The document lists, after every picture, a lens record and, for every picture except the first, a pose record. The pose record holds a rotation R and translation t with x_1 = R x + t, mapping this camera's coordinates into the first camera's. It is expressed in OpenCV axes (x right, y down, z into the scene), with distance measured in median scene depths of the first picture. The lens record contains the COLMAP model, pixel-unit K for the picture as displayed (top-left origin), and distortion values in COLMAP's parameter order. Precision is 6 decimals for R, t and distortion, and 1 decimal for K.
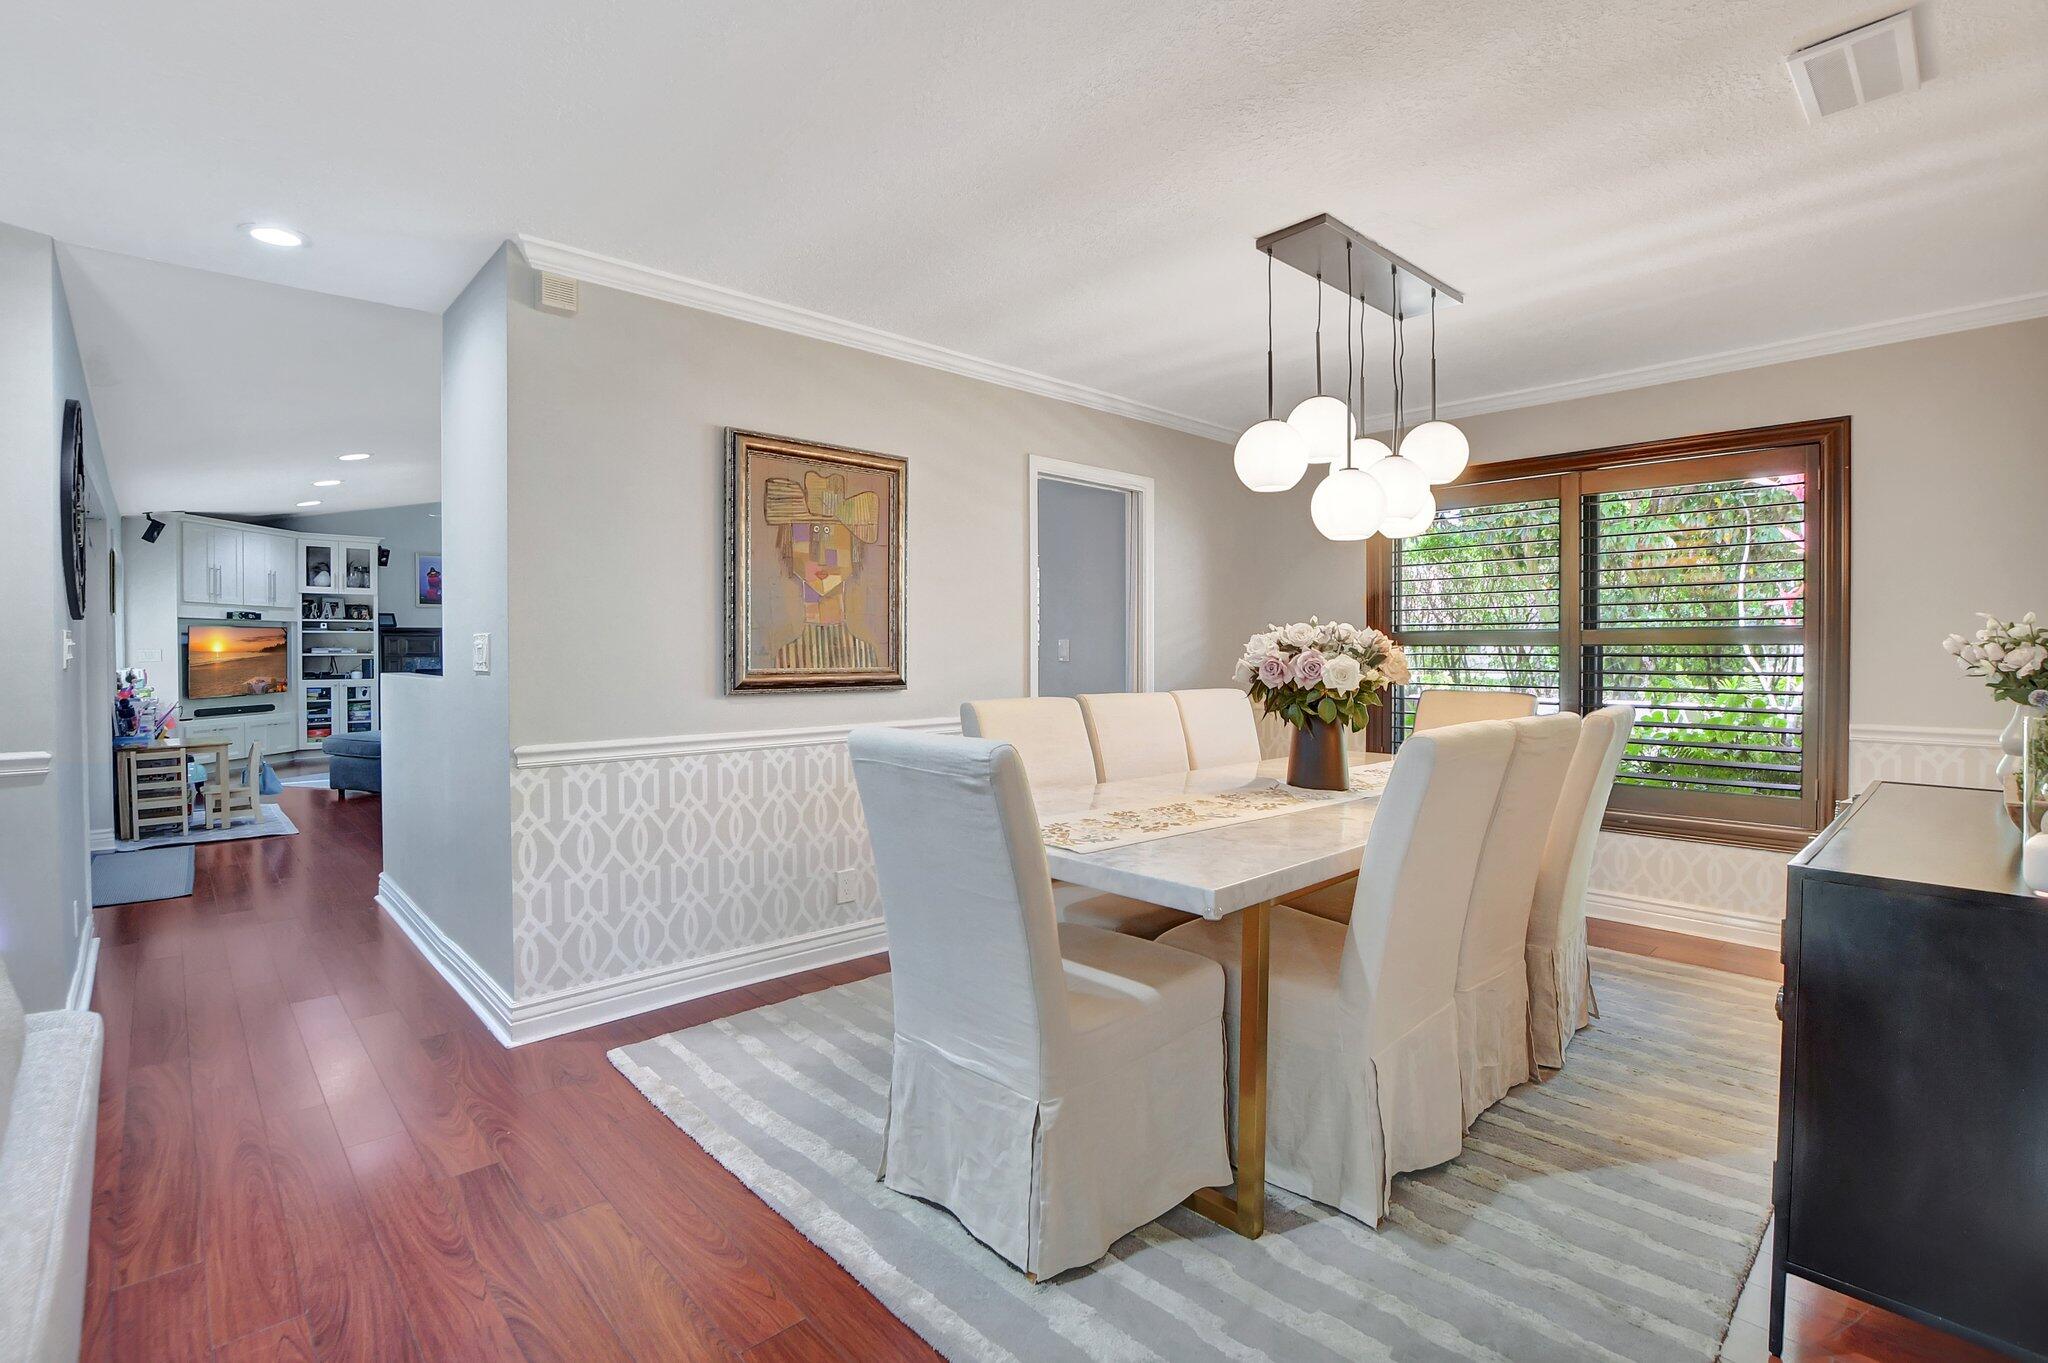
lens RADIAL K [[940.9, 0, 1033.4], [0, 940.9, 657.8], [0, 0, 1]] dist [-0.026385, 0.000028]
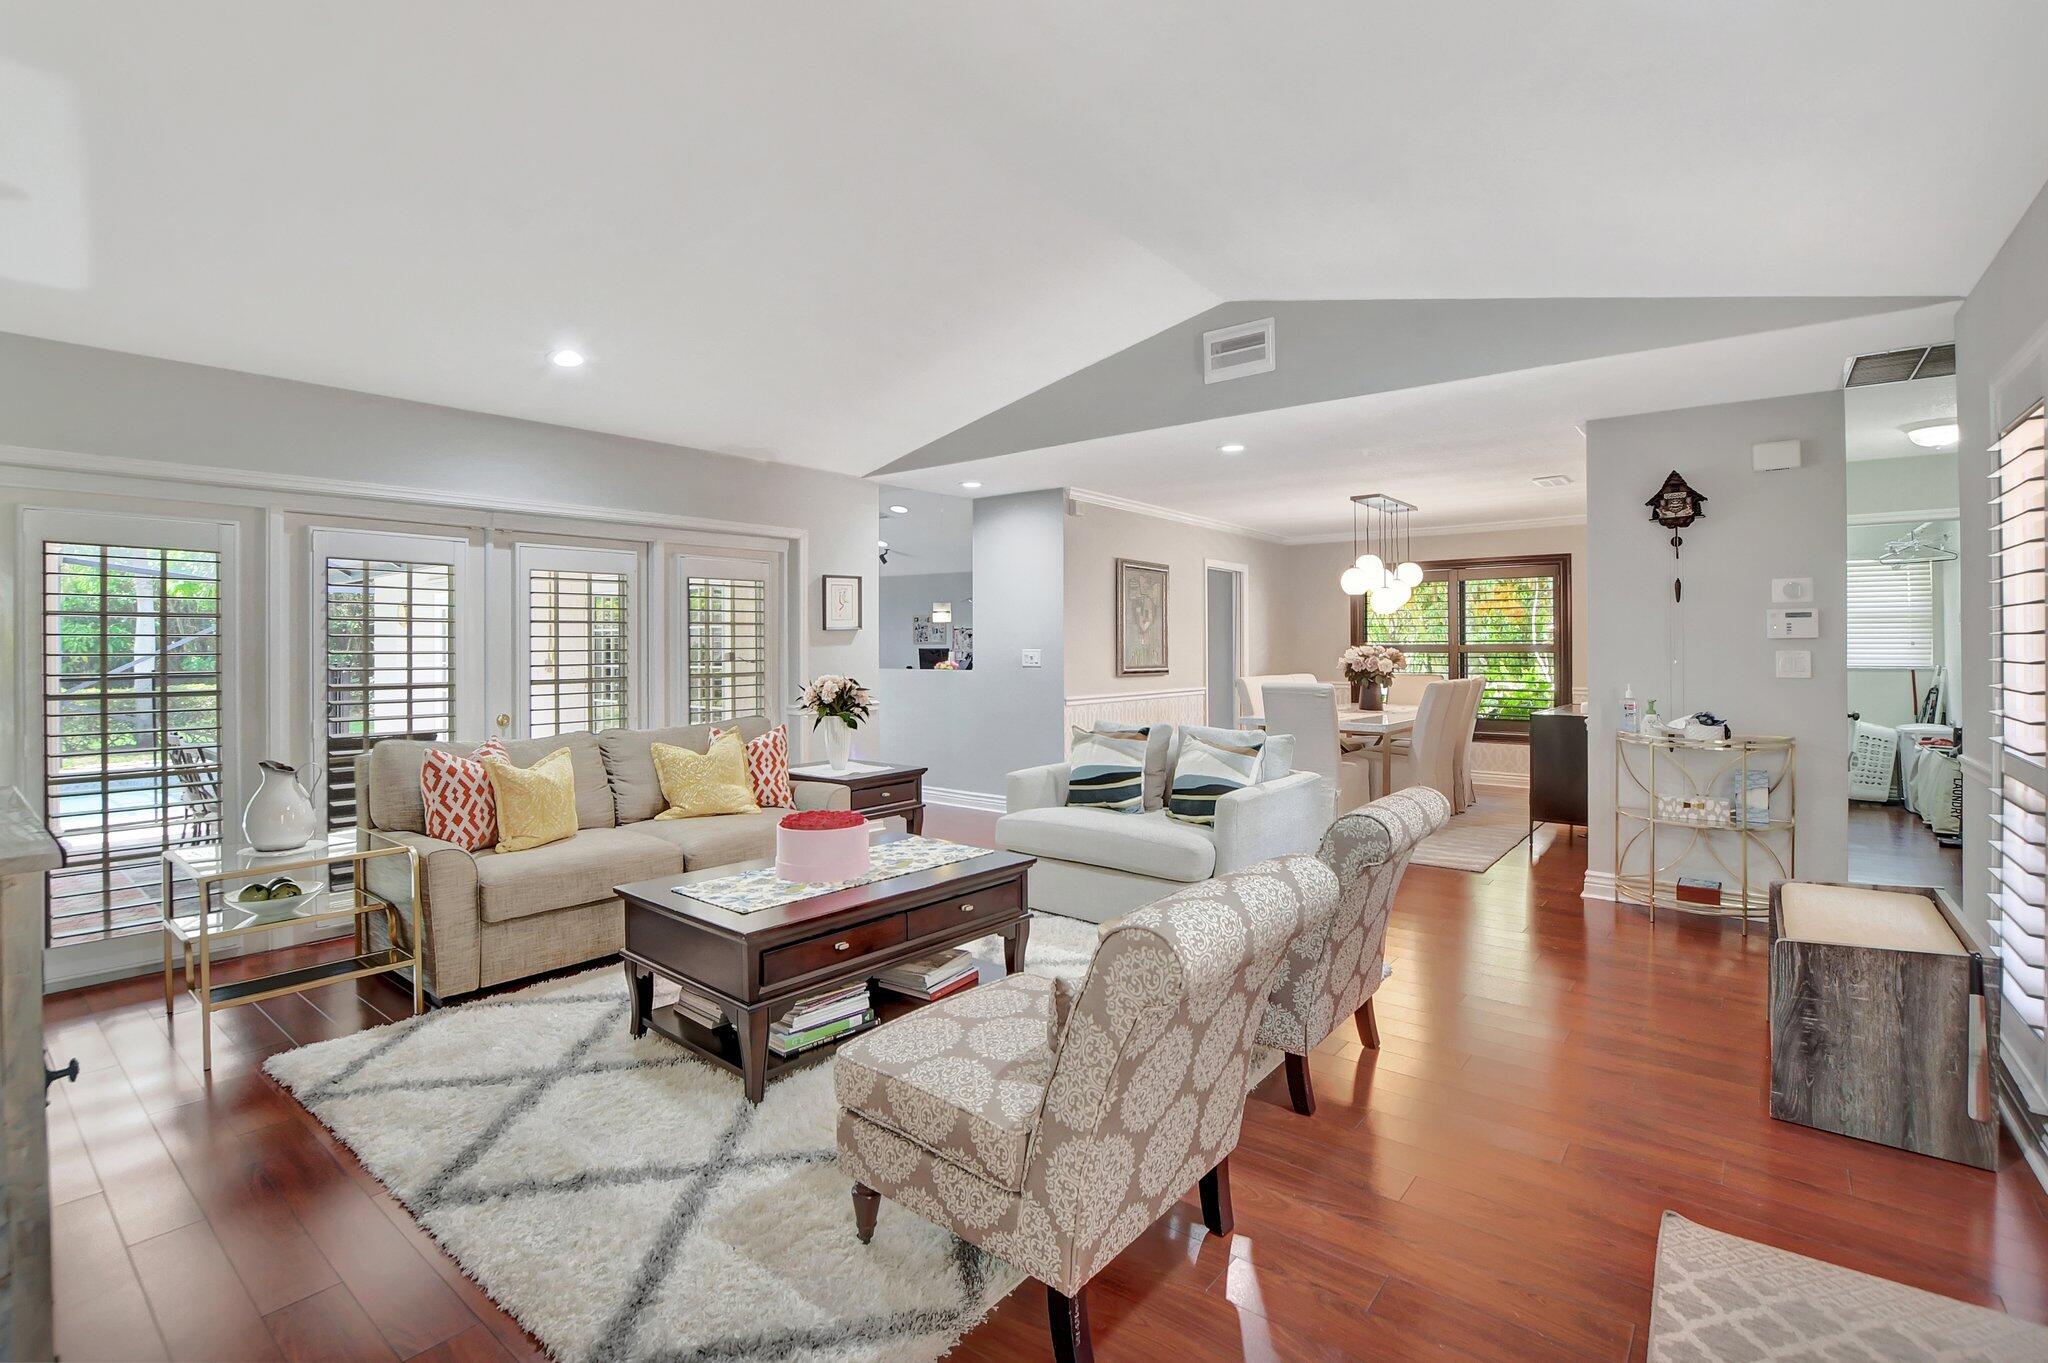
lens RADIAL K [[935.1, 0, 1019.7], [0, 935.1, 646.1], [0, 0, 1]] dist [-0.028810, 0.000110]
pose [[0.990176, -0.000823, 0.139826, -0.771289], [0.002403, 0.999935, -0.011128, -0.008108], [-0.139808, 0.011355, 0.990114, -1.052387]]
